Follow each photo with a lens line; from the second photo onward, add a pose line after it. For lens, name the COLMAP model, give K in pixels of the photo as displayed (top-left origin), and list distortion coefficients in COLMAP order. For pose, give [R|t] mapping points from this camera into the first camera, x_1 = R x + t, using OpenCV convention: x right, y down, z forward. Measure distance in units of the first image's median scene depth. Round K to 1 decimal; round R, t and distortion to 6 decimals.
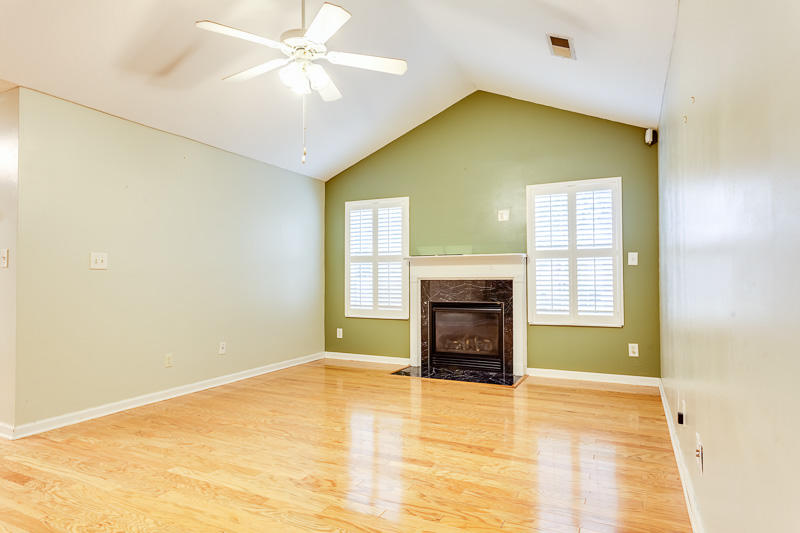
lens RADIAL K [[456.9, 0, 414.6], [0, 456.9, 269.0], [0, 0, 1]] dist [-0.003803, 0.001489]
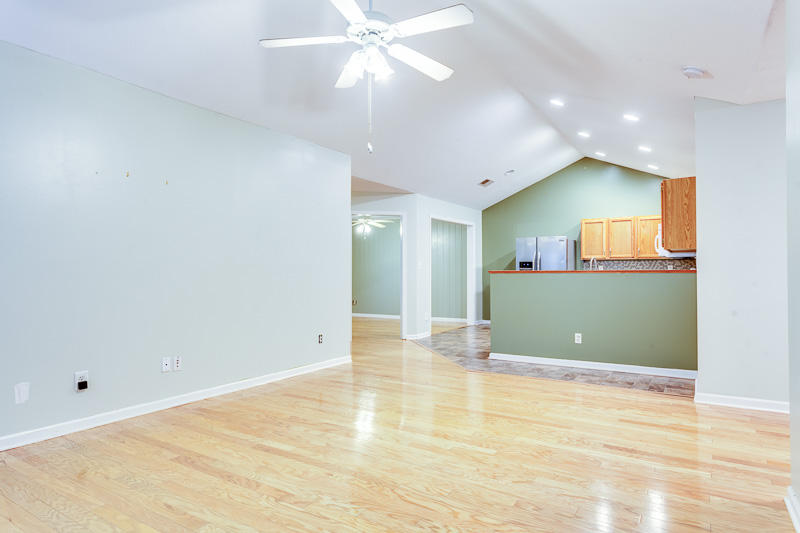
lens RADIAL K [[479.2, 0, 378.4], [0, 479.2, 262.1], [0, 0, 1]] dist [-0.003166, 0.000621]
pose [[-0.982600, 0.014514, 0.185164, -0.236945], [0.005666, 0.998820, -0.048226, 0.025418], [-0.185646, -0.046337, -0.981524, 1.063728]]
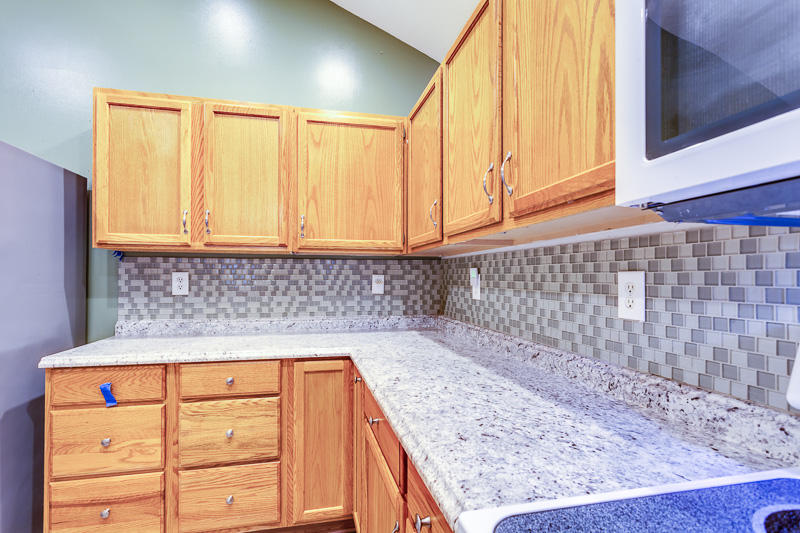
lens RADIAL K [[398.7, 0, 367.3], [0, 398.7, 274.2], [0, 0, 1]] dist [0.002809, 0.000463]
pose [[-0.815171, -0.002793, -0.579214, -0.595973], [0.012454, 0.999673, -0.022348, -0.022292], [0.579087, -0.025431, -0.814869, -0.213651]]
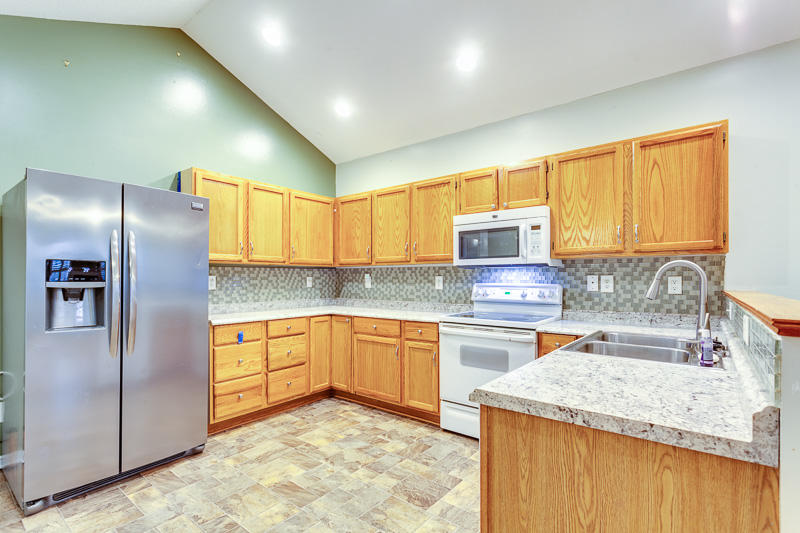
lens RADIAL K [[401.6, 0, 402.6], [0, 401.6, 281.4], [0, 0, 1]] dist [0.002081, 0.000542]
pose [[-0.233171, 0.013468, -0.972343, -0.116848], [0.023306, 0.999694, 0.008258, -0.024437], [0.972156, -0.020736, -0.233413, -0.194115]]
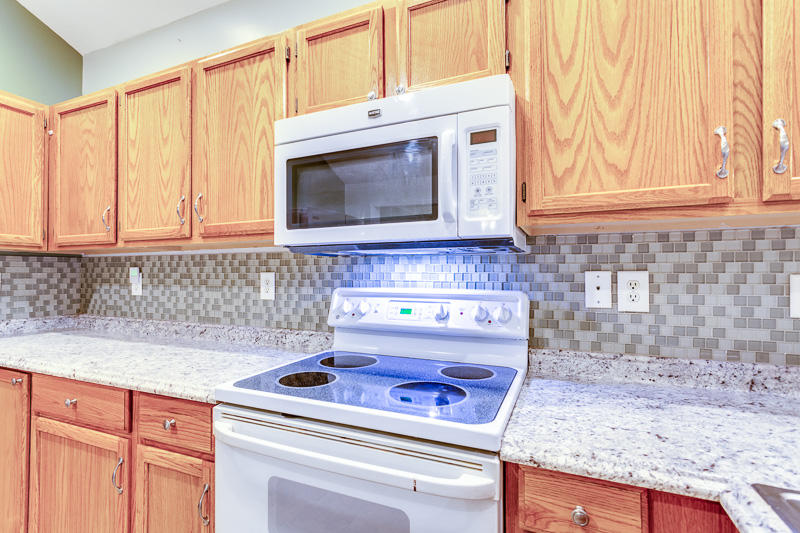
lens RADIAL K [[393.6, 0, 415.1], [0, 393.6, 271.6], [0, 0, 1]] dist [0.002745, 0.001008]
pose [[0.051462, -0.006306, -0.998655, -0.471771], [0.019481, 0.999796, -0.005309, -0.022771], [0.998485, -0.019181, 0.051574, -0.188923]]
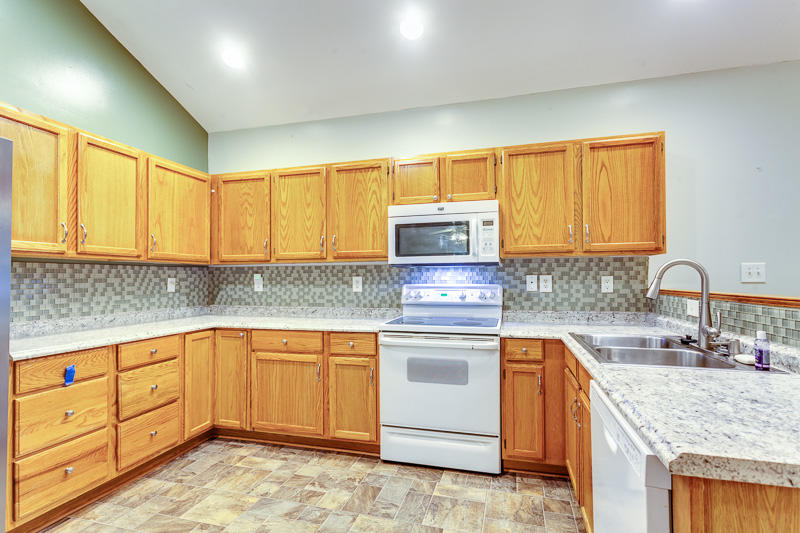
lens RADIAL K [[391.8, 0, 423.4], [0, 391.8, 276.4], [0, 0, 1]] dist [0.002384, 0.000412]
pose [[0.191266, -0.001454, -0.981537, -0.216492], [0.025827, 0.999660, 0.003552, -0.025839], [0.981198, -0.026029, 0.191238, -0.309430]]
